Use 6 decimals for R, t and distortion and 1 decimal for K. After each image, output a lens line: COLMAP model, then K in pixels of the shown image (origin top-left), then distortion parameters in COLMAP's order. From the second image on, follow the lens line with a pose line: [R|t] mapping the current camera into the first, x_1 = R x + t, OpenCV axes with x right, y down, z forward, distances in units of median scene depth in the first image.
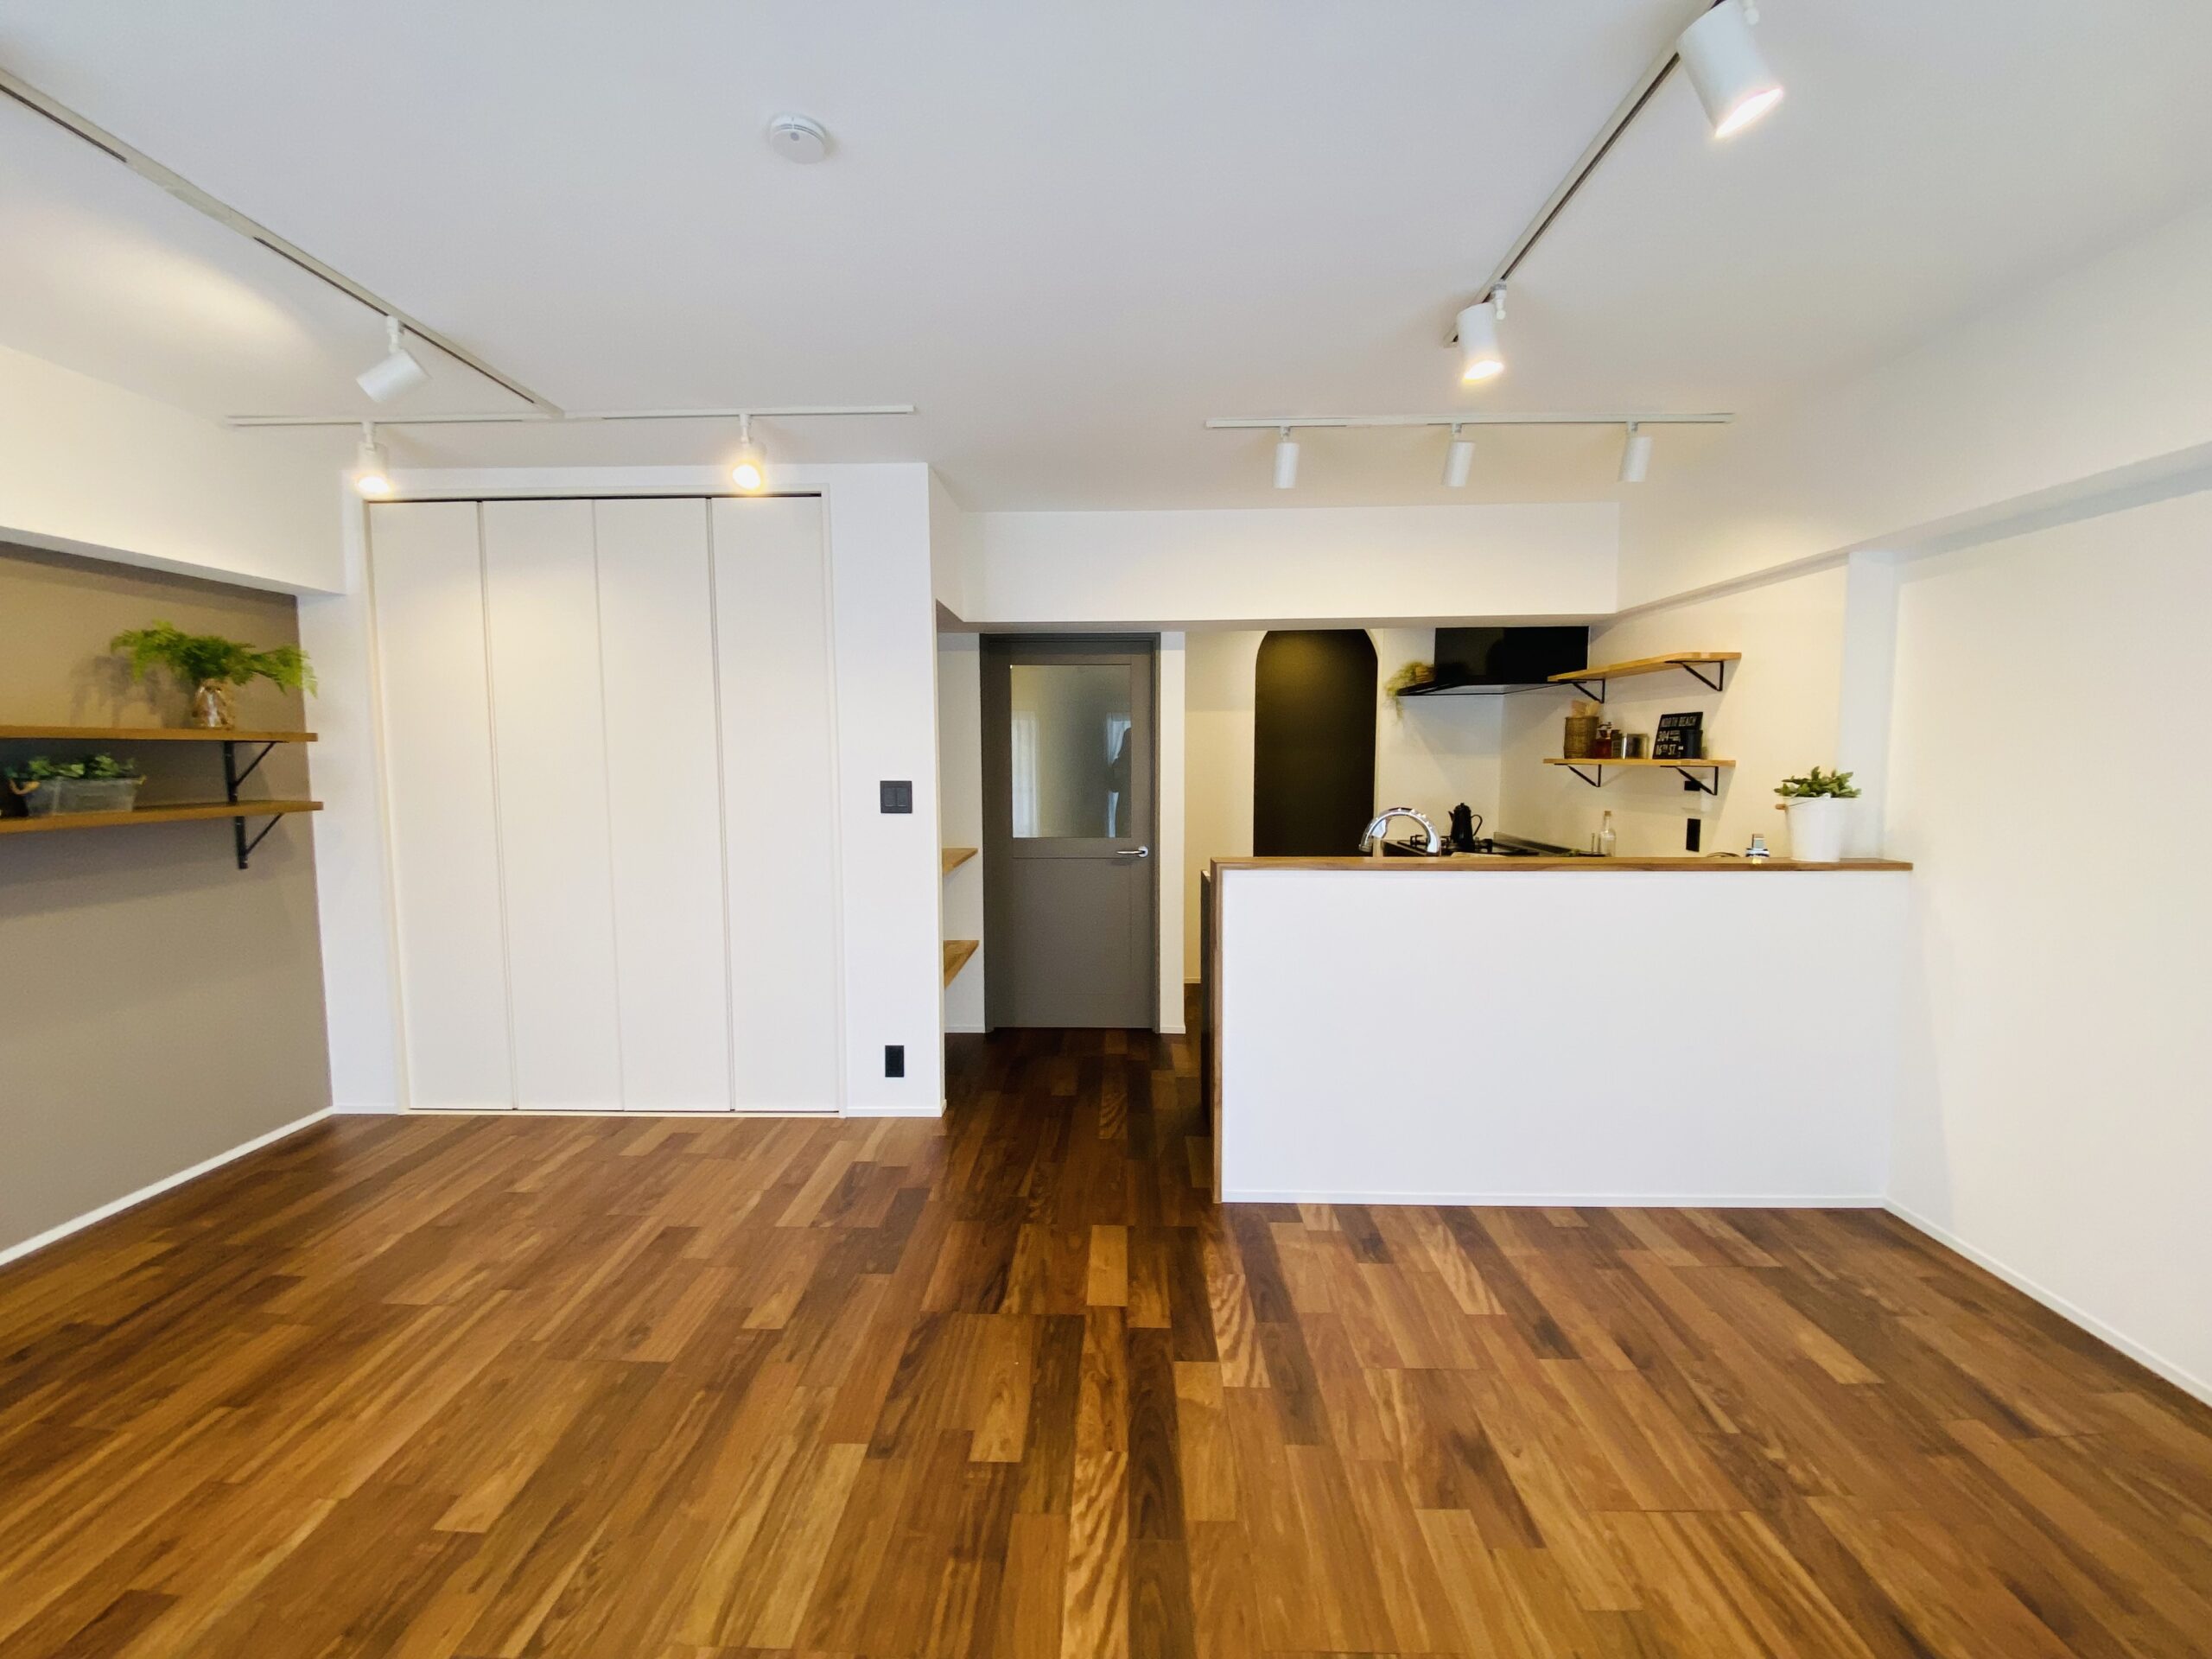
lens RADIAL K [[889.6, 0, 1106.2], [0, 889.6, 828.3], [0, 0, 1]] dist [-0.002111, -0.009161]
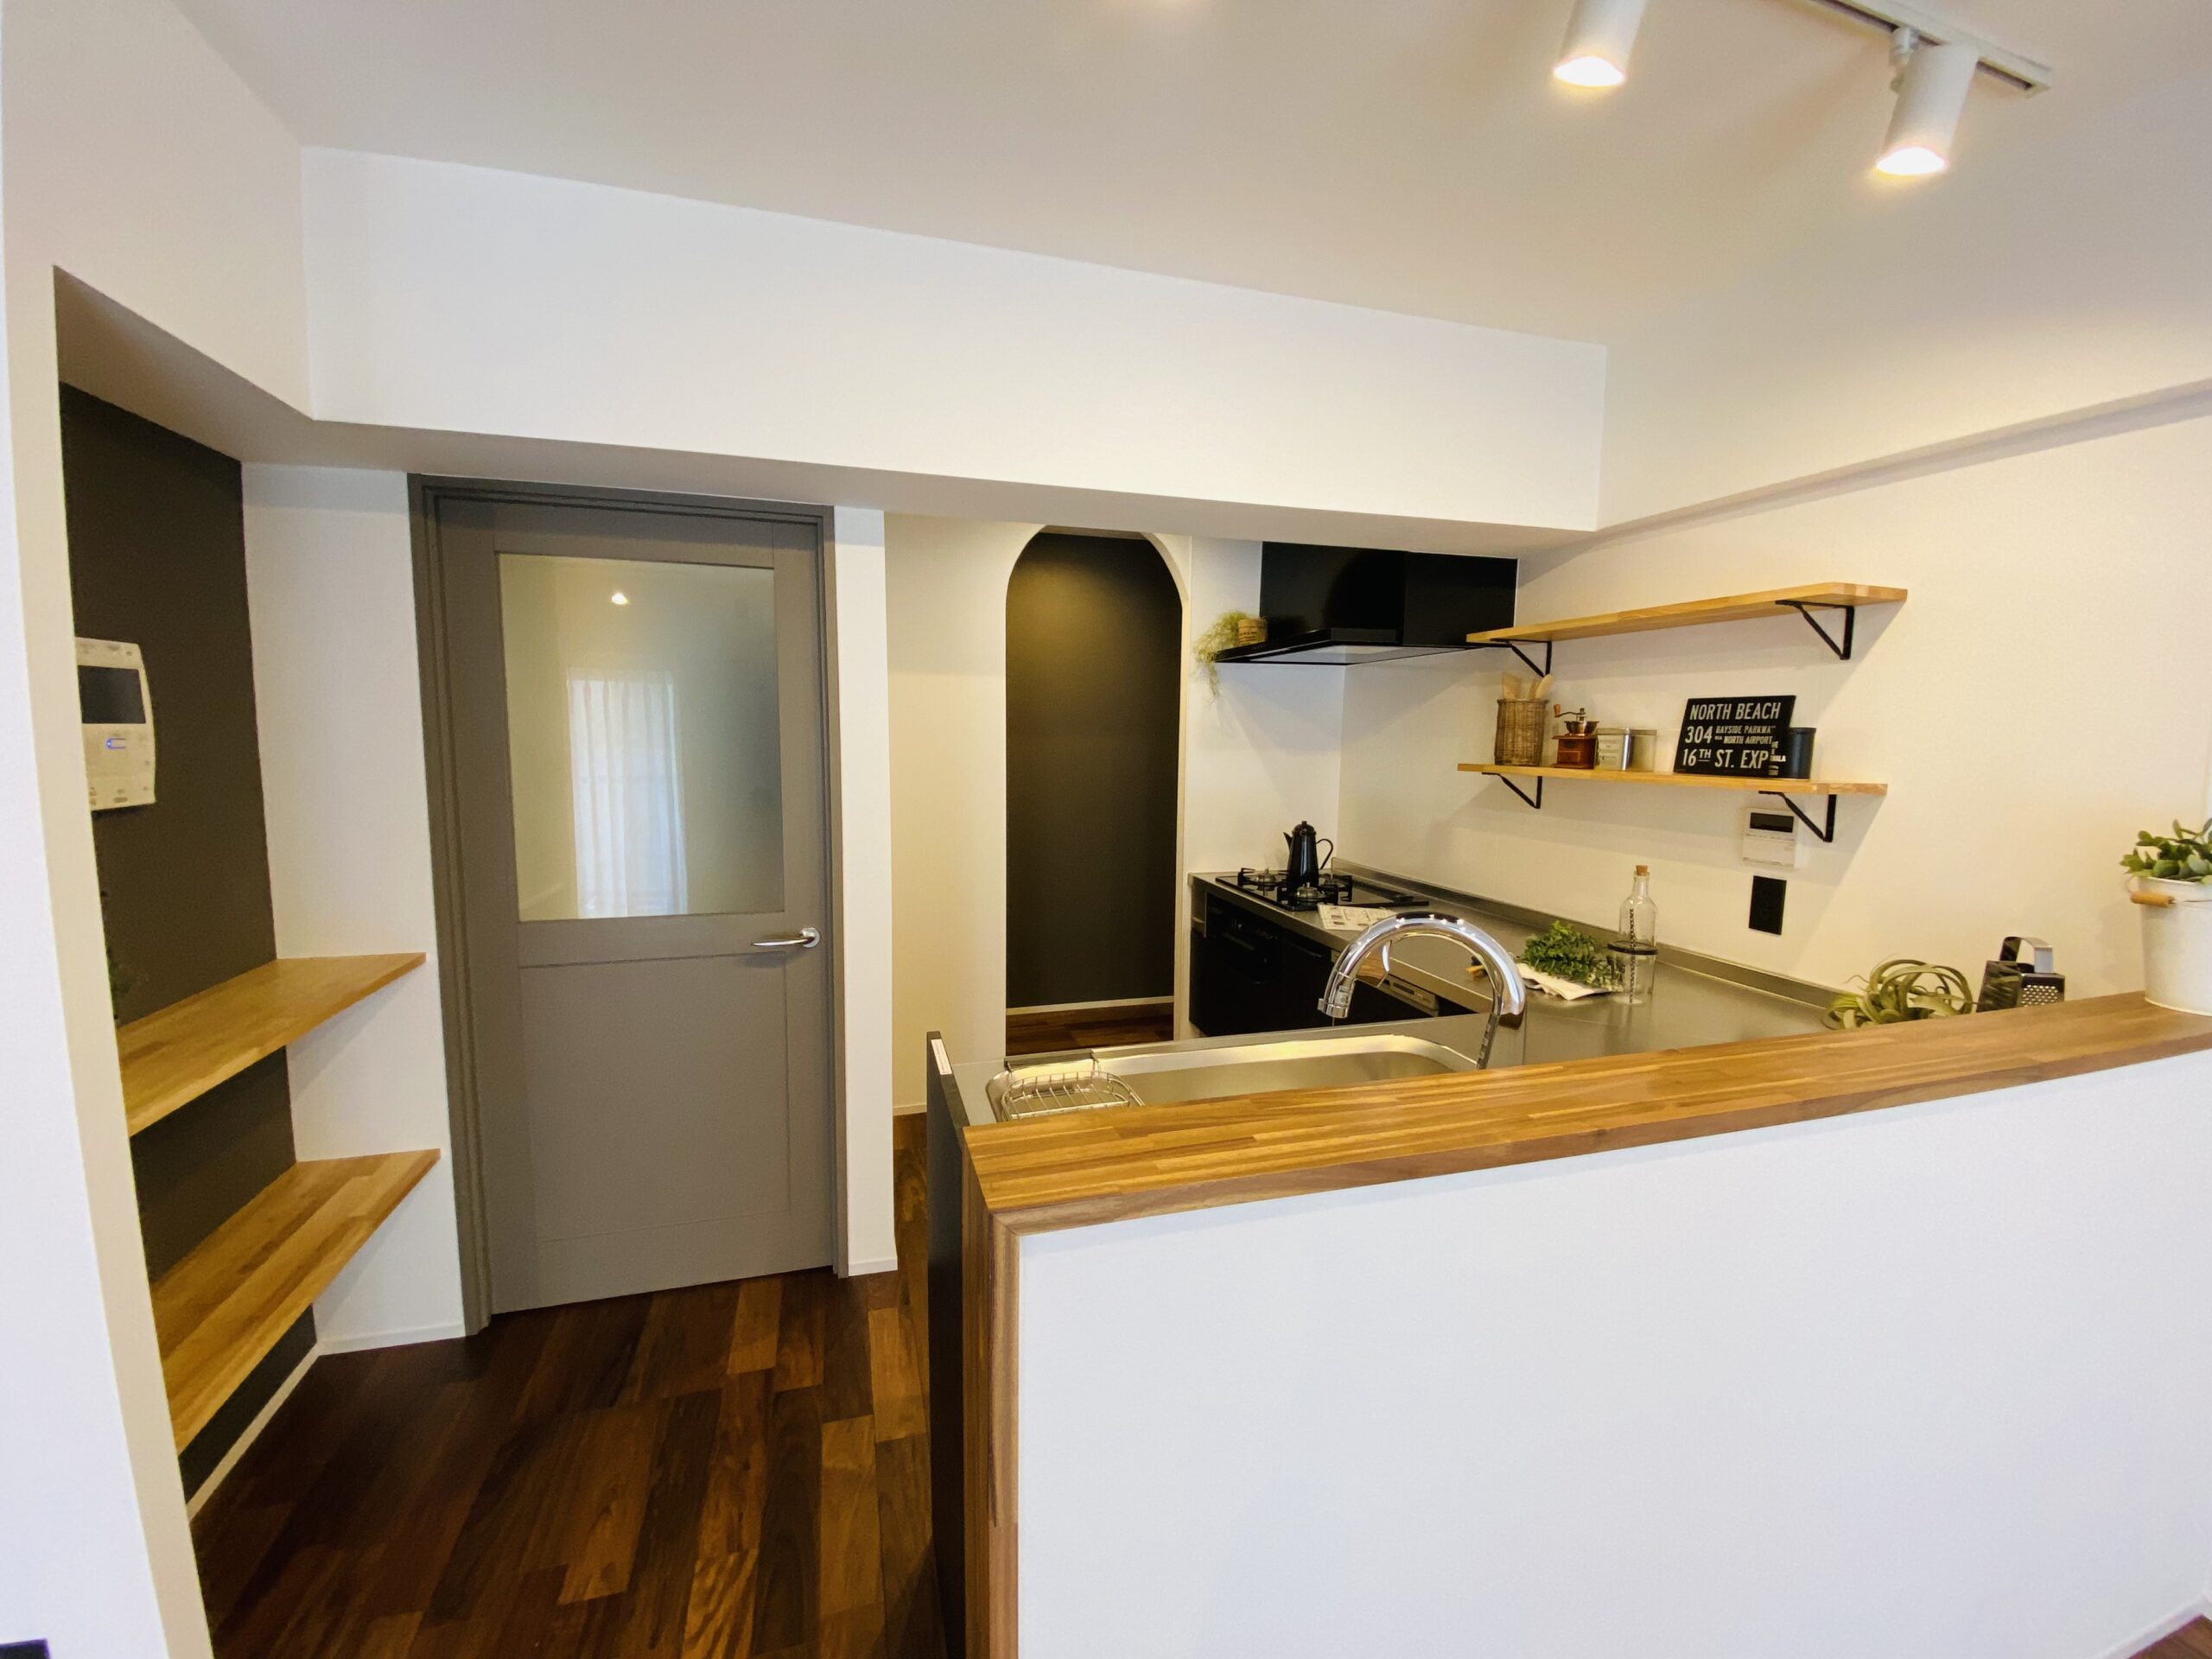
lens RADIAL K [[889.6, 0, 1098.9], [0, 889.6, 837.9], [0, 0, 1]] dist [-0.002111, -0.009161]
pose [[0.953217, -0.017930, 0.301753, 0.066832], [0.007045, 0.999286, 0.037123, -0.069907], [-0.302203, -0.033261, 0.952663, 0.646584]]
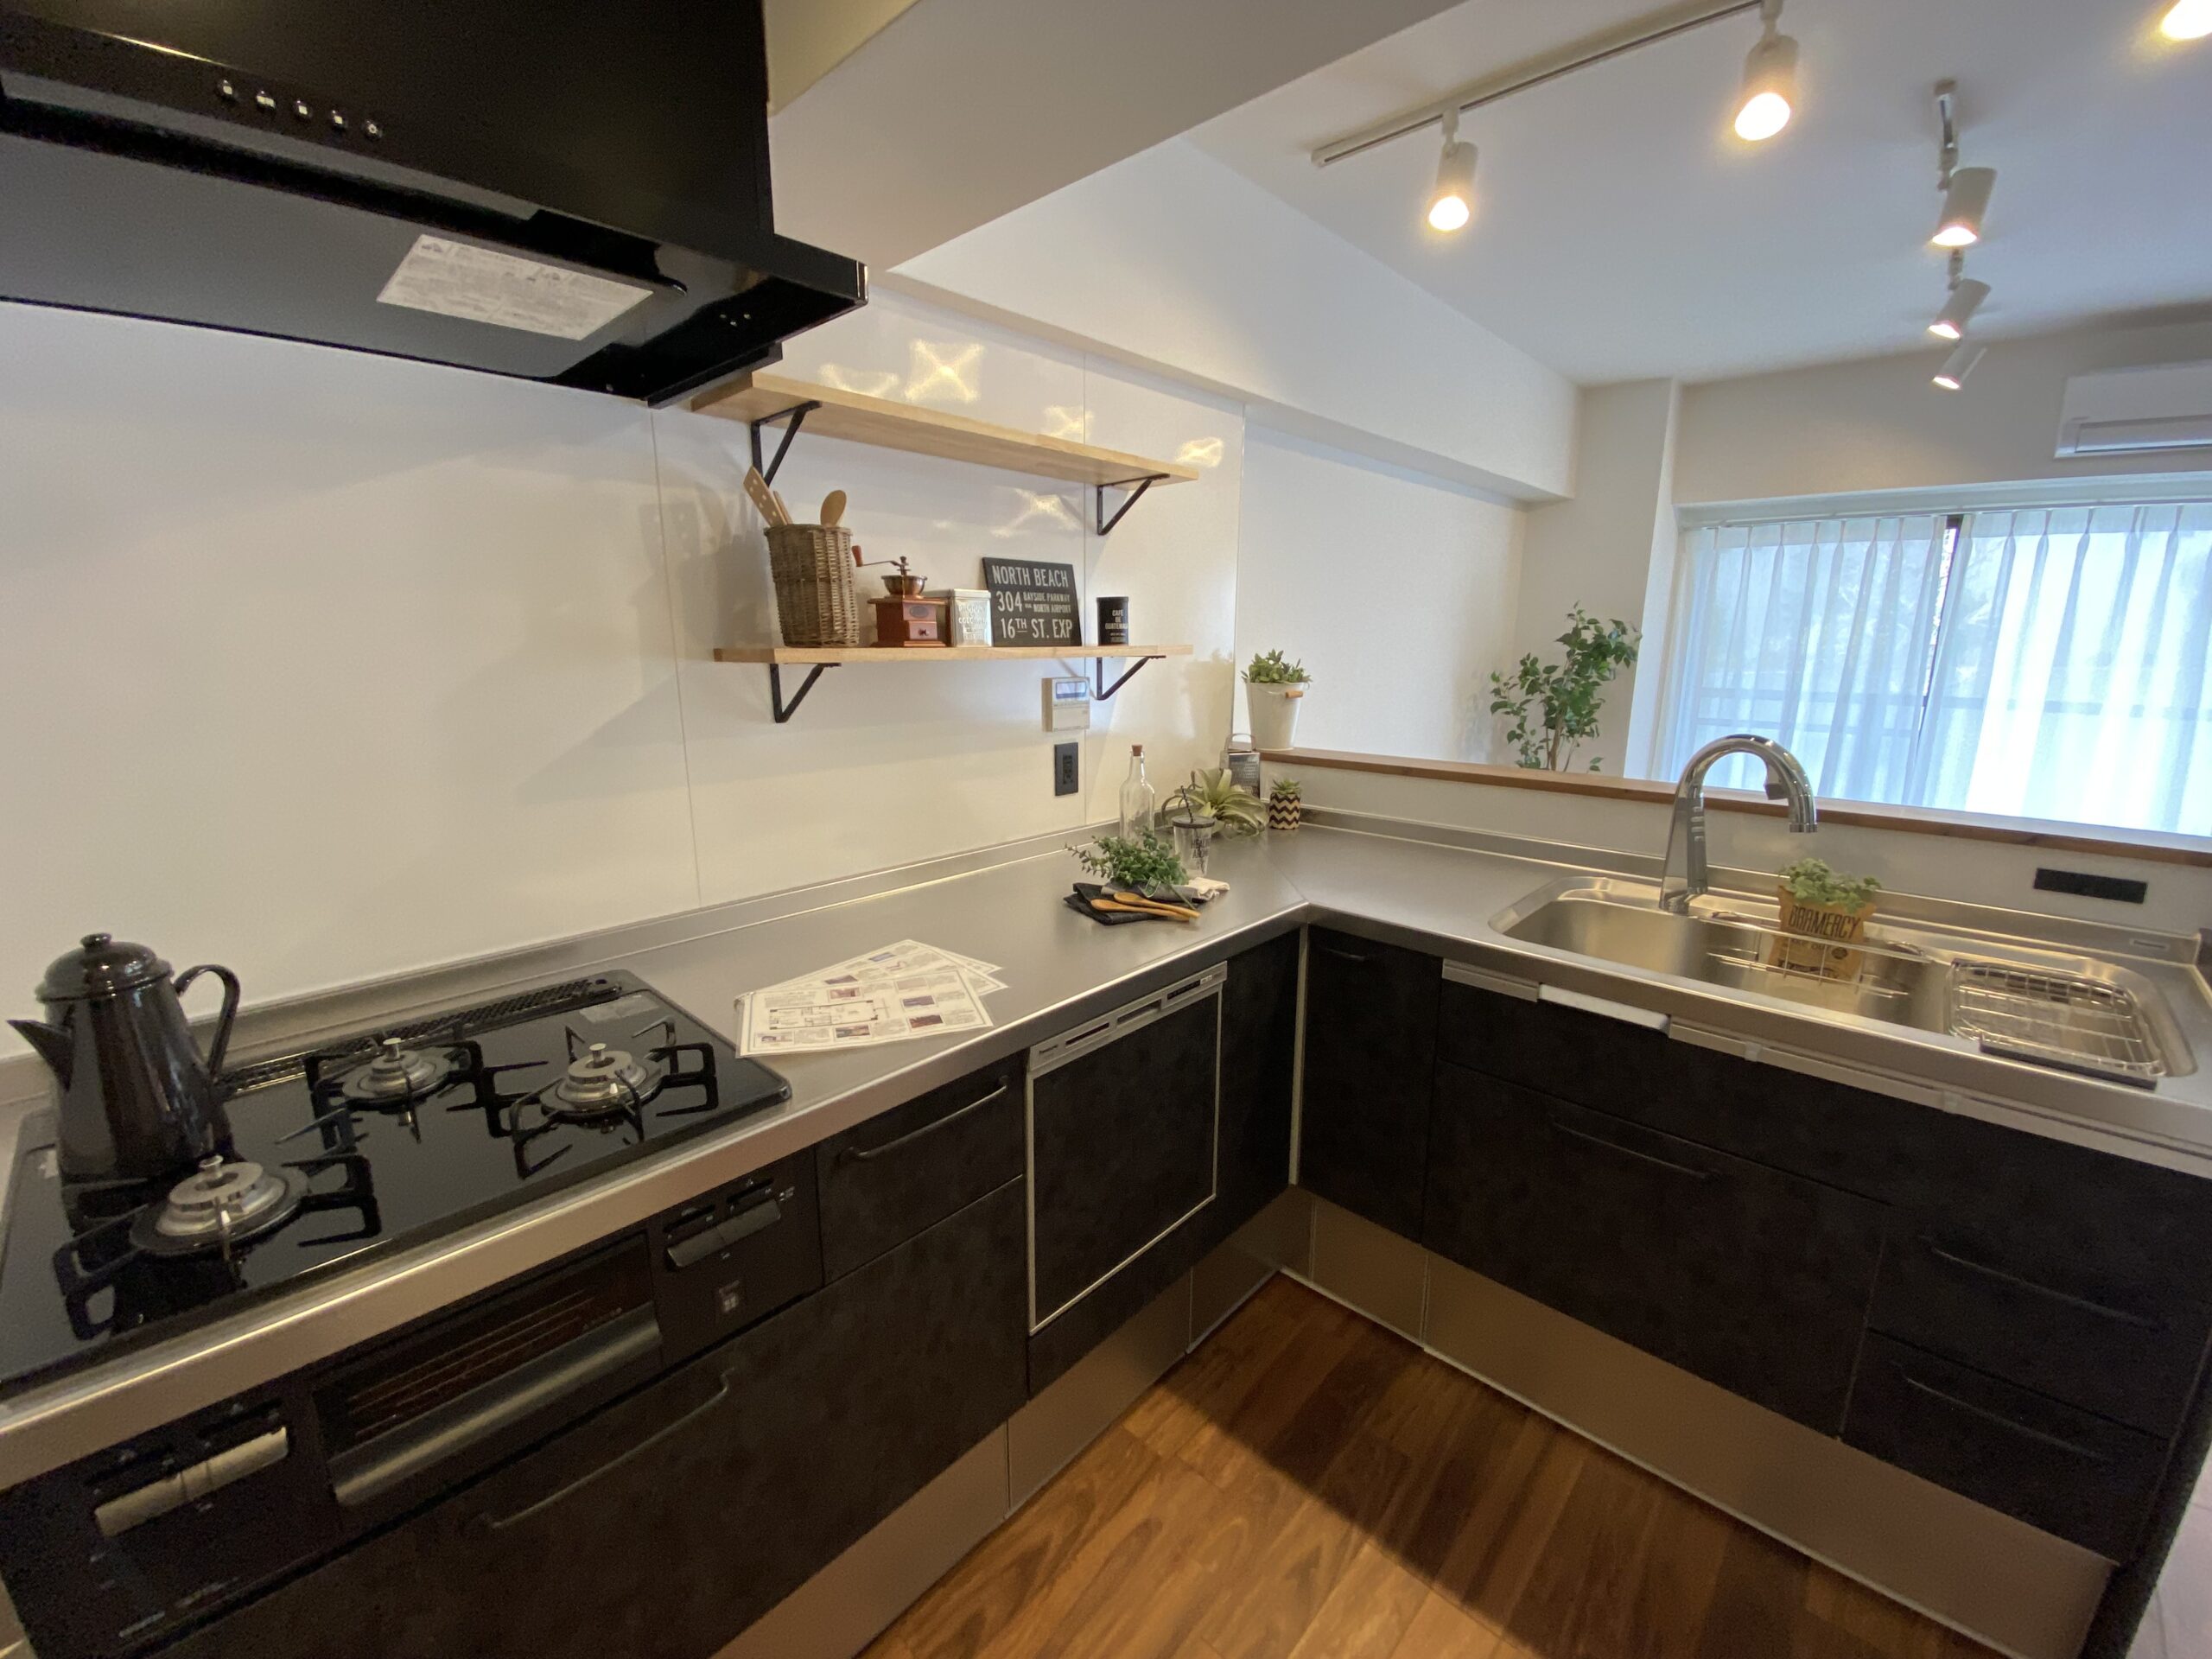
lens RADIAL K [[889.6, 0, 1107.3], [0, 889.6, 835.2], [0, 0, 1]] dist [-0.002111, -0.009161]
pose [[-0.745990, -0.144850, 0.650014, 0.257850], [0.053216, 0.959972, 0.274995, -0.133535], [-0.663828, 0.239734, -0.708421, 1.621111]]
